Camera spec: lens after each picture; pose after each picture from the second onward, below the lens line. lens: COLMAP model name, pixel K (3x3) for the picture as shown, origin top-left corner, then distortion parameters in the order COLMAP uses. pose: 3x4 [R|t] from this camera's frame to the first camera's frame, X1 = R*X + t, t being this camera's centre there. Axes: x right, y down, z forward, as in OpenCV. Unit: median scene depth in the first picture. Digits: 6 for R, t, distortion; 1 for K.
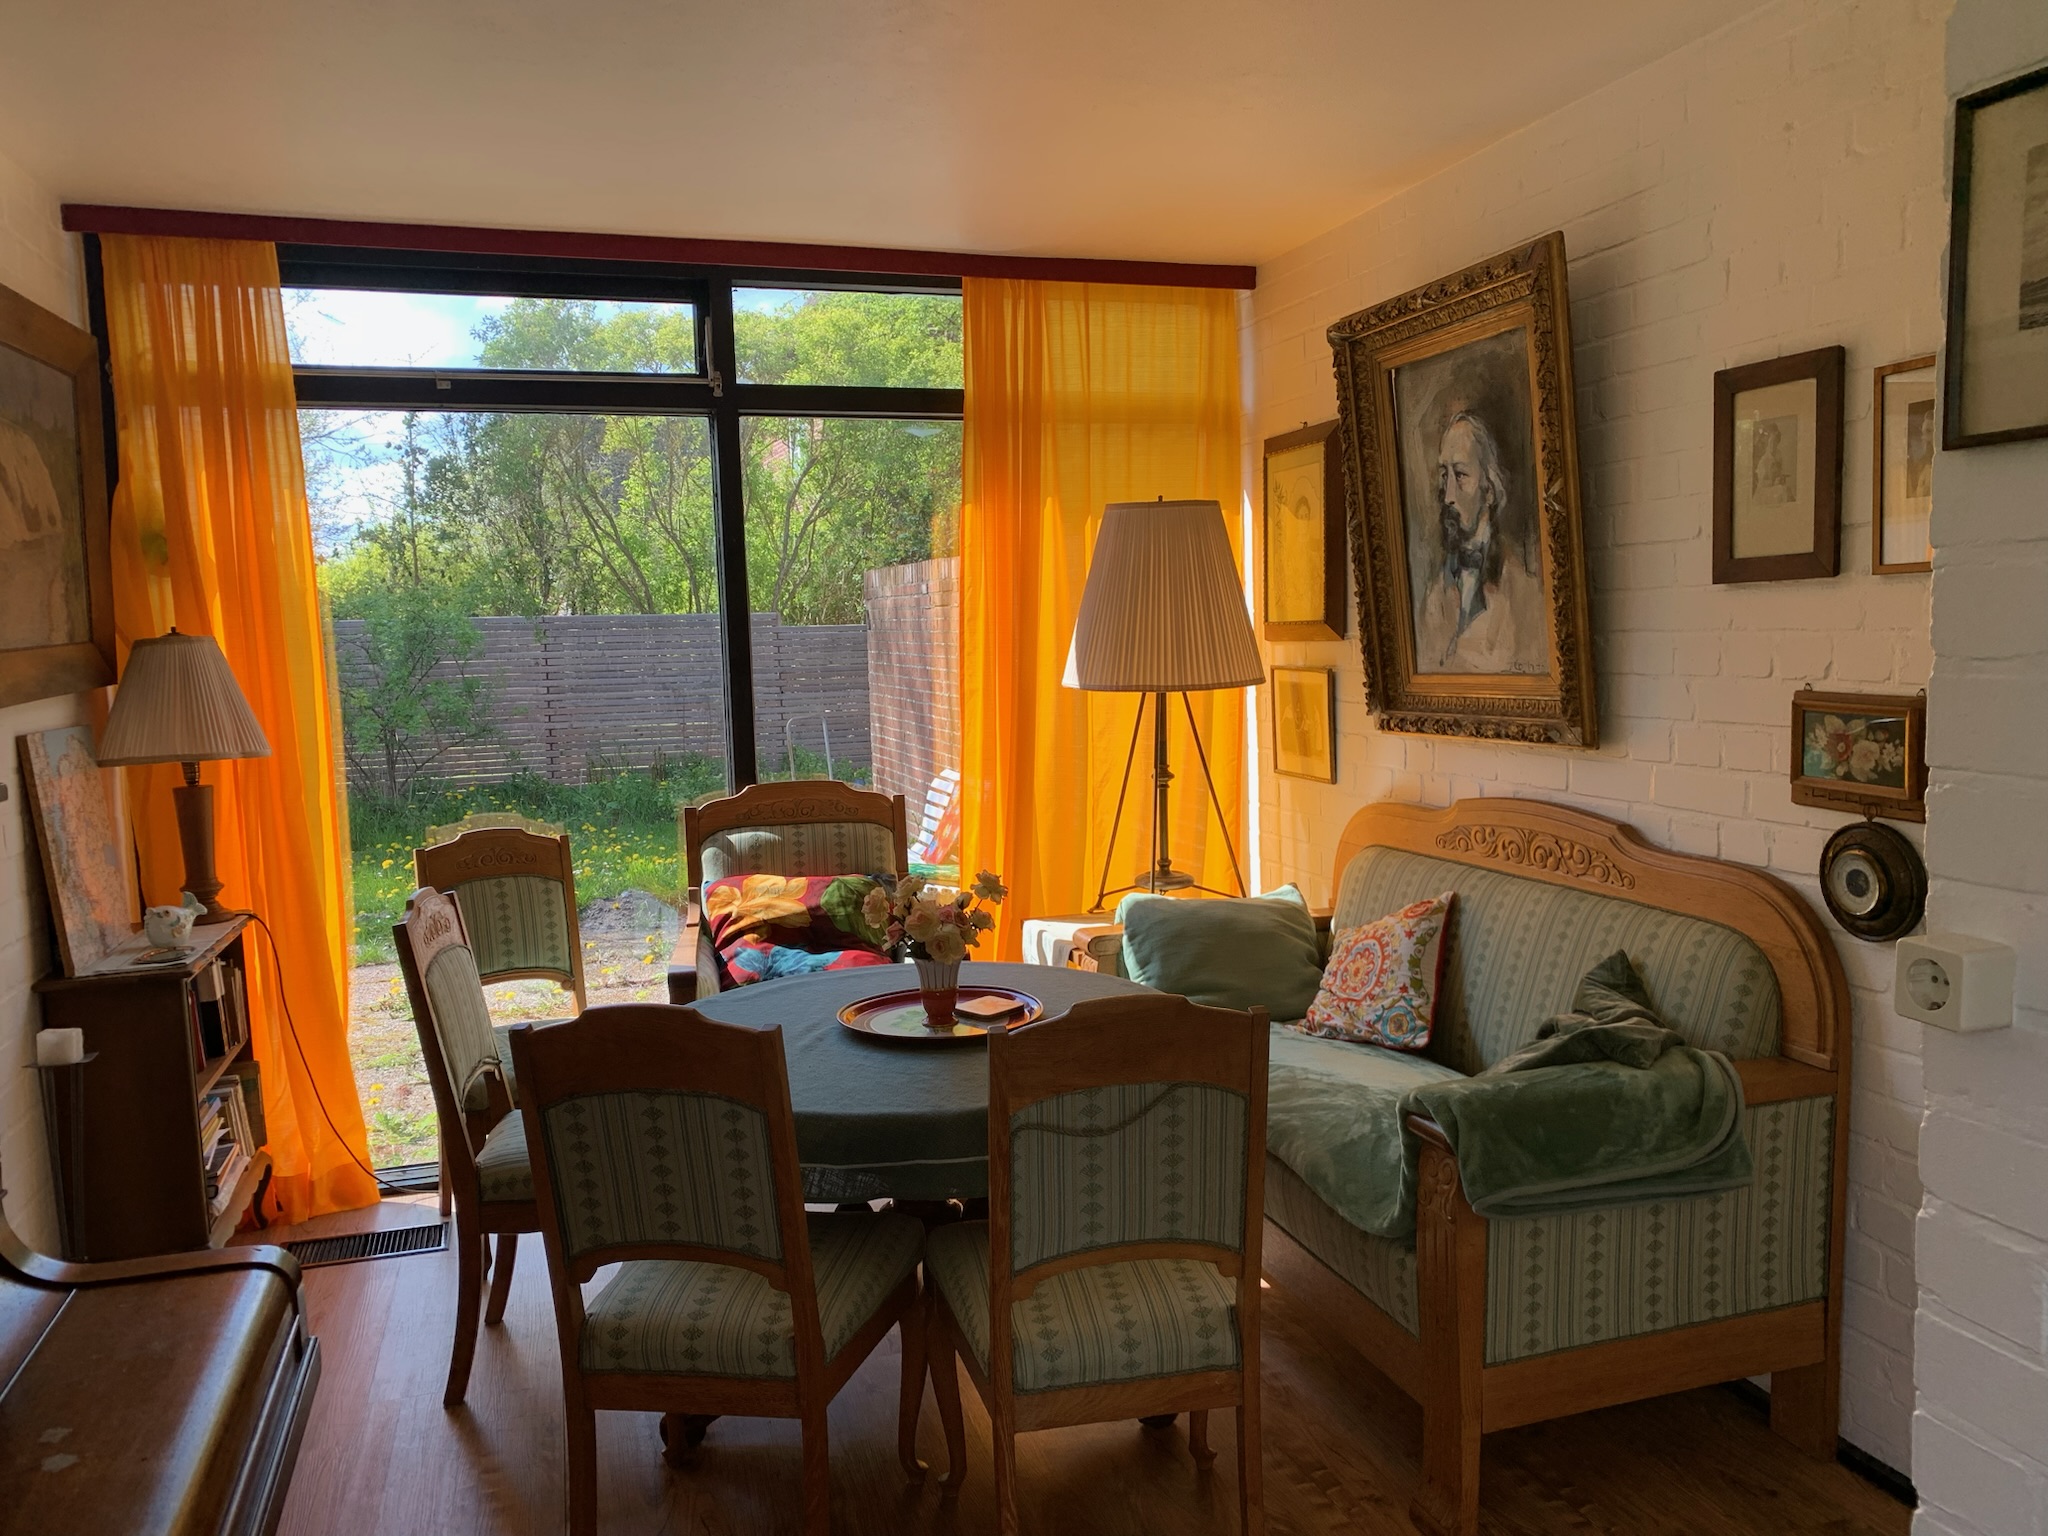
lens RADIAL K [[1560.0, 0, 1019.3], [0, 1560.0, 781.6], [0, 0, 1]] dist [0.001655, -0.004291]
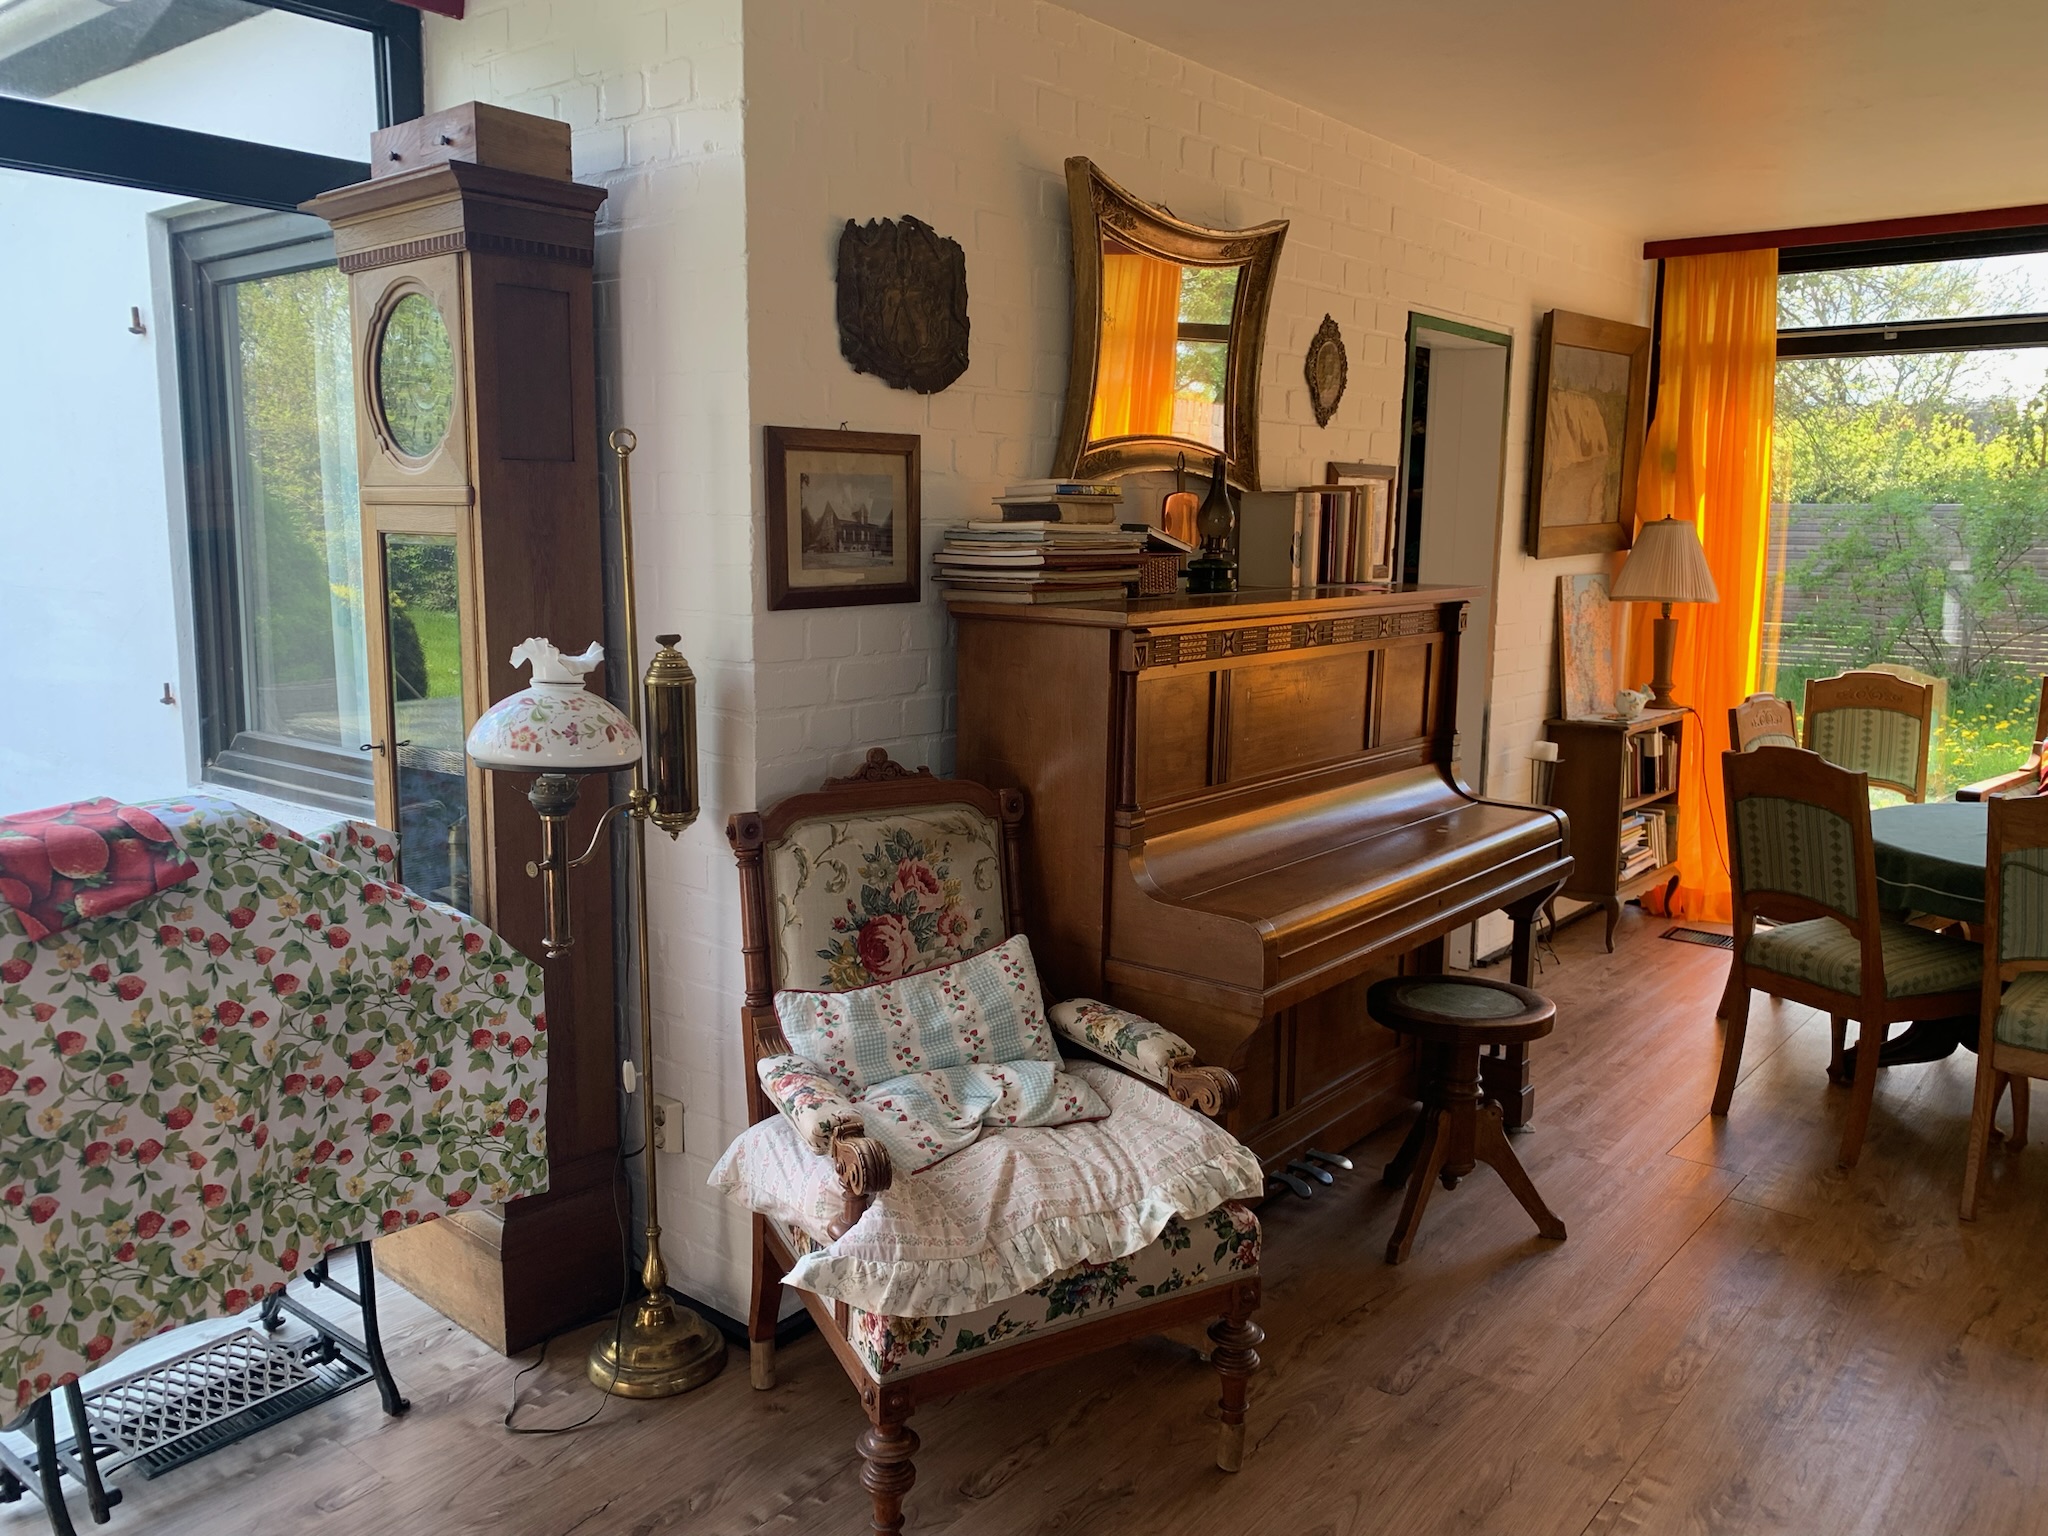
lens RADIAL K [[1560.0, 0, 1020.6], [0, 1560.0, 763.2], [0, 0, 1]] dist [0.001655, -0.004291]
pose [[0.551648, 0.161378, -0.818316, 0.444425], [-0.105525, 0.986724, 0.123452, 0.022875], [0.827375, 0.018251, 0.561354, -0.428175]]
